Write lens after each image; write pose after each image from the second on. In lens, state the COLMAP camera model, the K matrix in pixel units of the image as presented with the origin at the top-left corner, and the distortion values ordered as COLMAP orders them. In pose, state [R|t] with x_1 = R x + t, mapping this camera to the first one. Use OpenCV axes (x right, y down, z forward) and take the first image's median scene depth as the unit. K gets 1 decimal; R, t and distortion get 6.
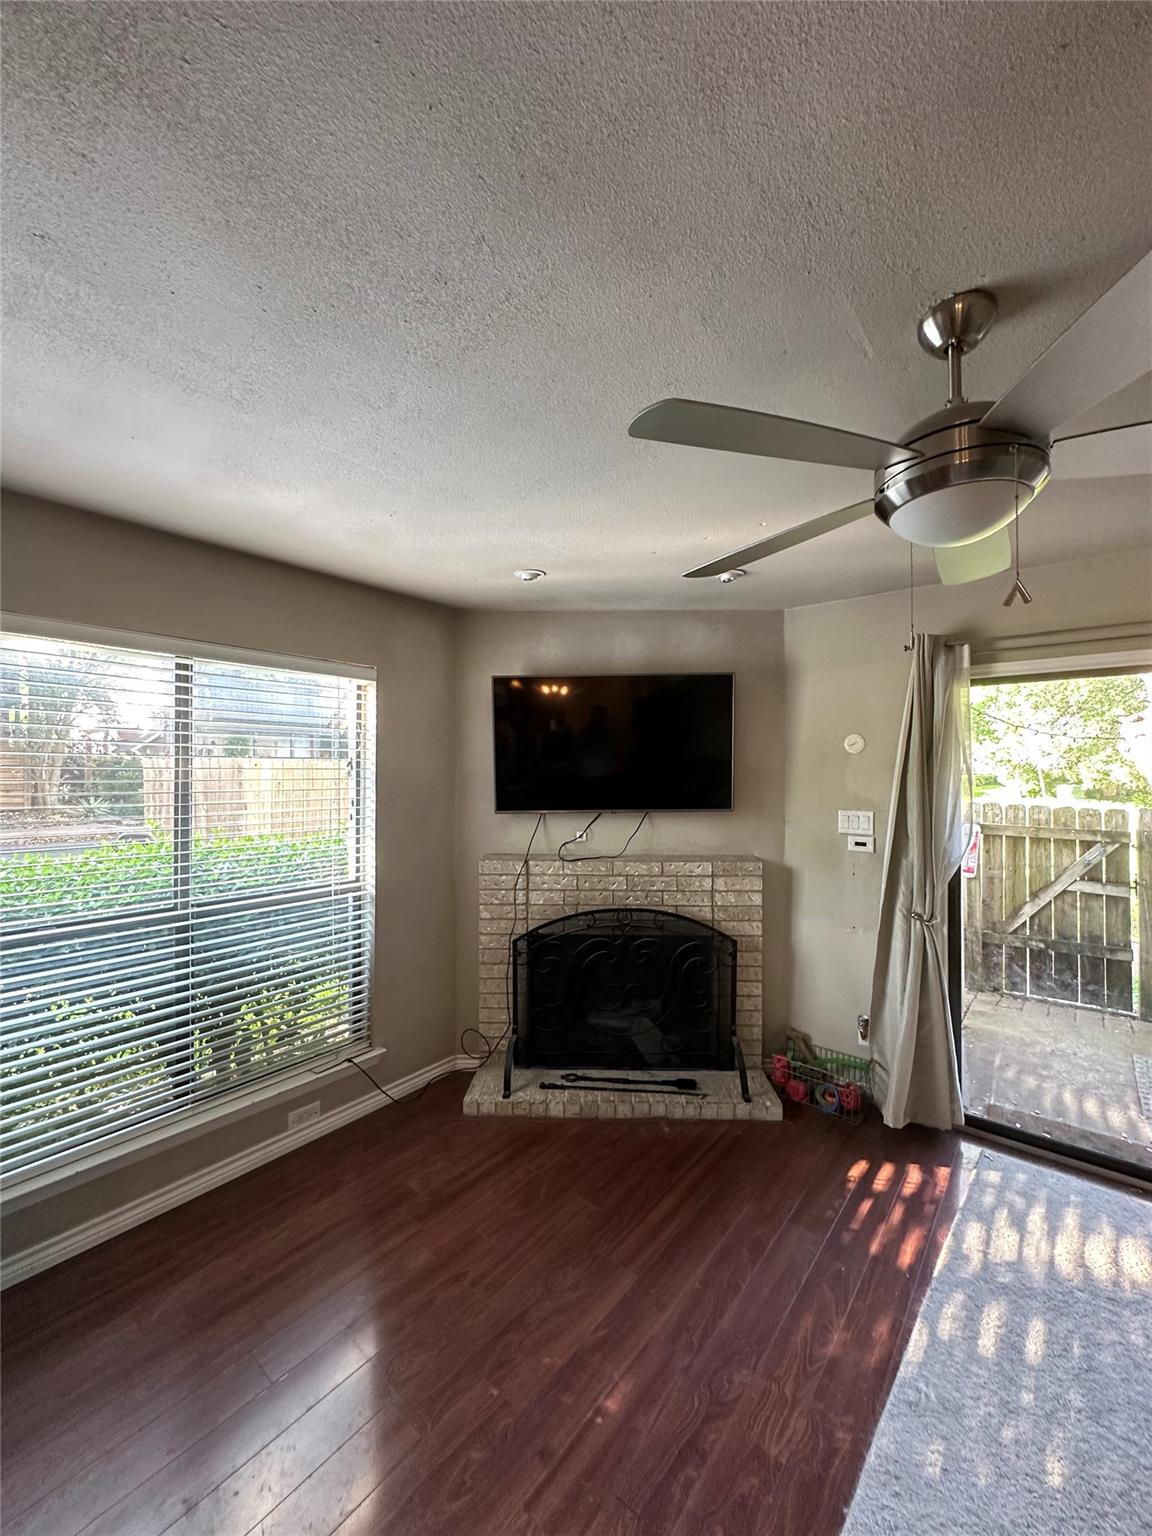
lens RADIAL K [[609.4, 0, 573.0], [0, 609.4, 769.0], [0, 0, 1]] dist [-0.007016, 0.000795]
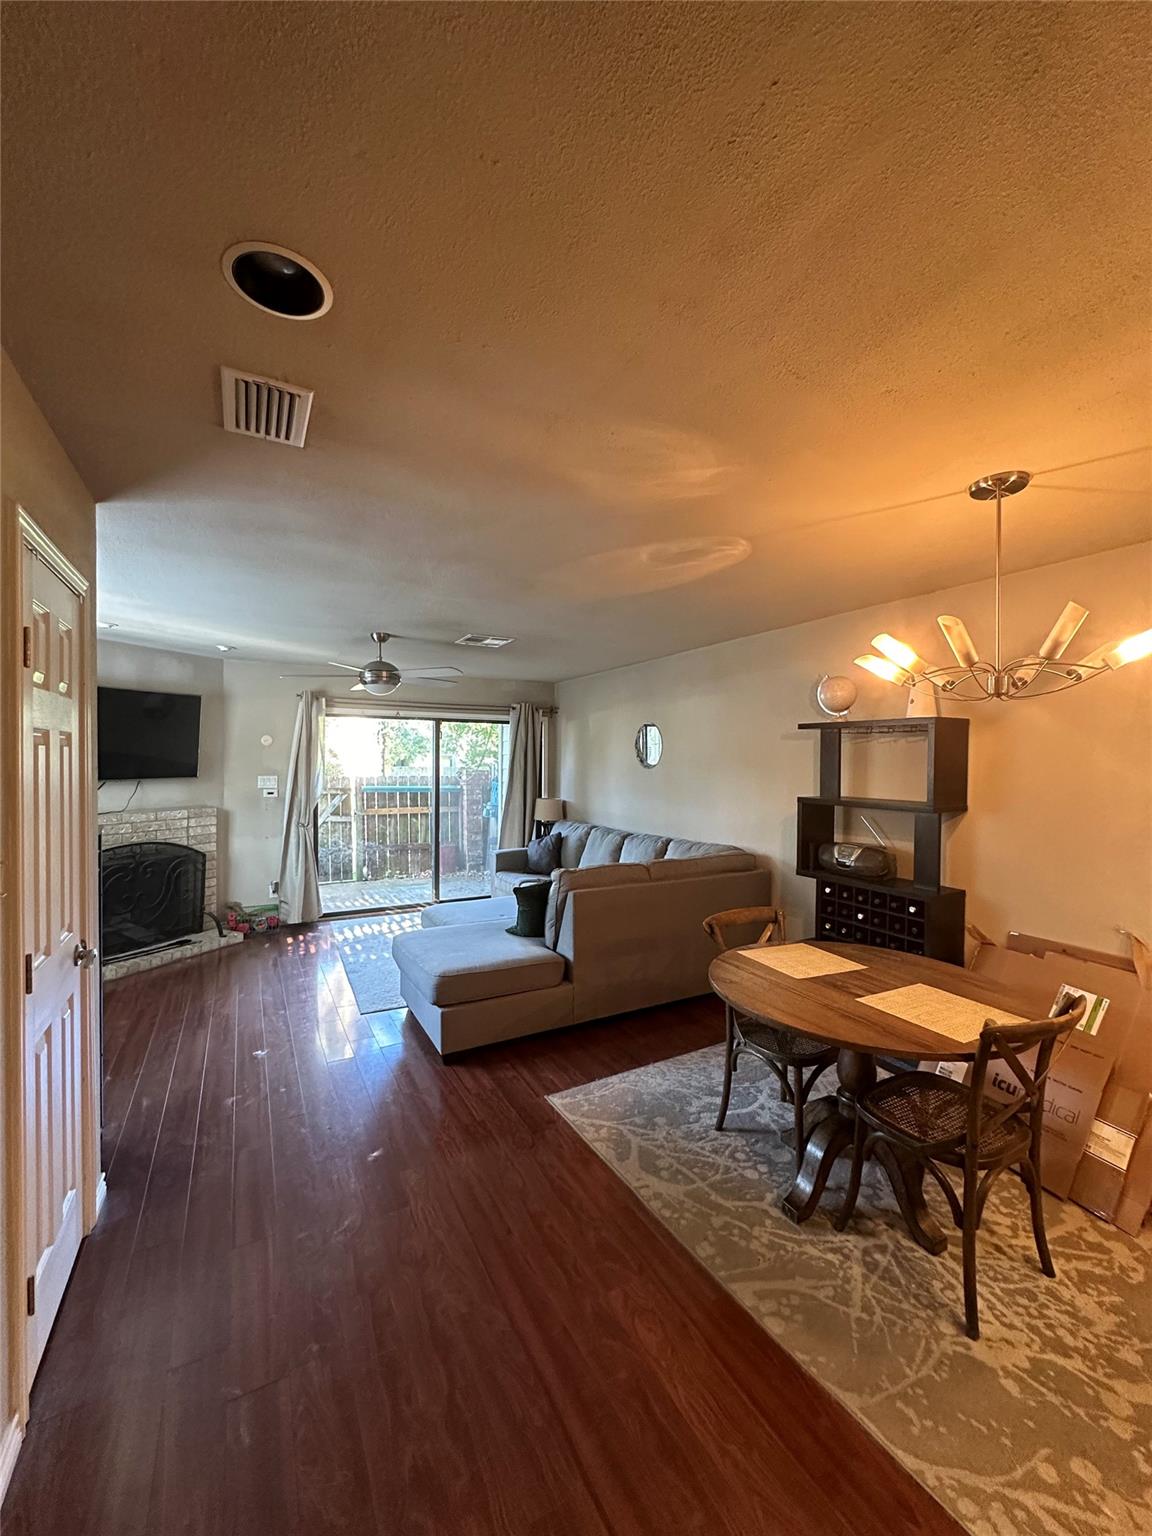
lens RADIAL K [[609.4, 0, 573.0], [0, 609.4, 767.8], [0, 0, 1]] dist [-0.007016, 0.000795]
pose [[0.384544, -0.008738, 0.923065, -0.607270], [-0.015891, 0.999744, 0.016083, -0.001483], [-0.922970, -0.020853, 0.384307, -0.399184]]
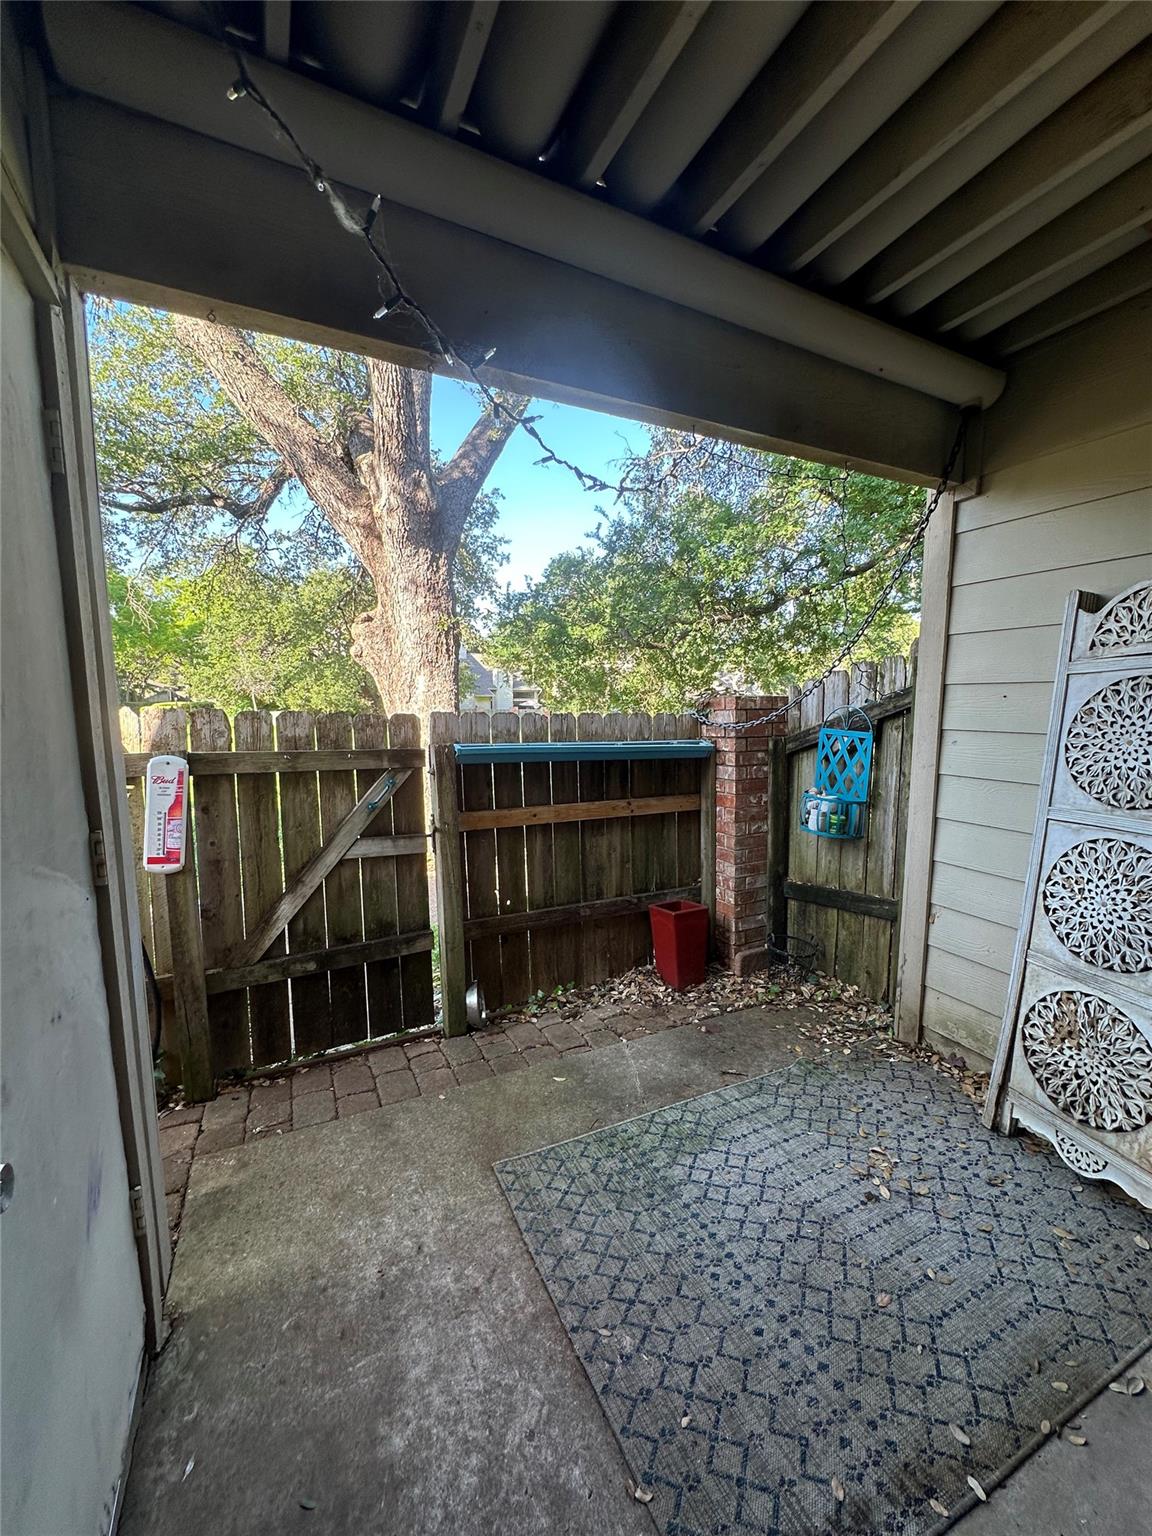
lens RADIAL K [[609.4, 0, 578.7], [0, 609.4, 772.9], [0, 0, 1]] dist [-0.007016, 0.000795]
pose [[0.410299, -0.100119, 0.906439, 0.416437], [-0.009728, 0.993418, 0.114129, 0.055035], [-0.911899, -0.055645, 0.406624, 0.602756]]
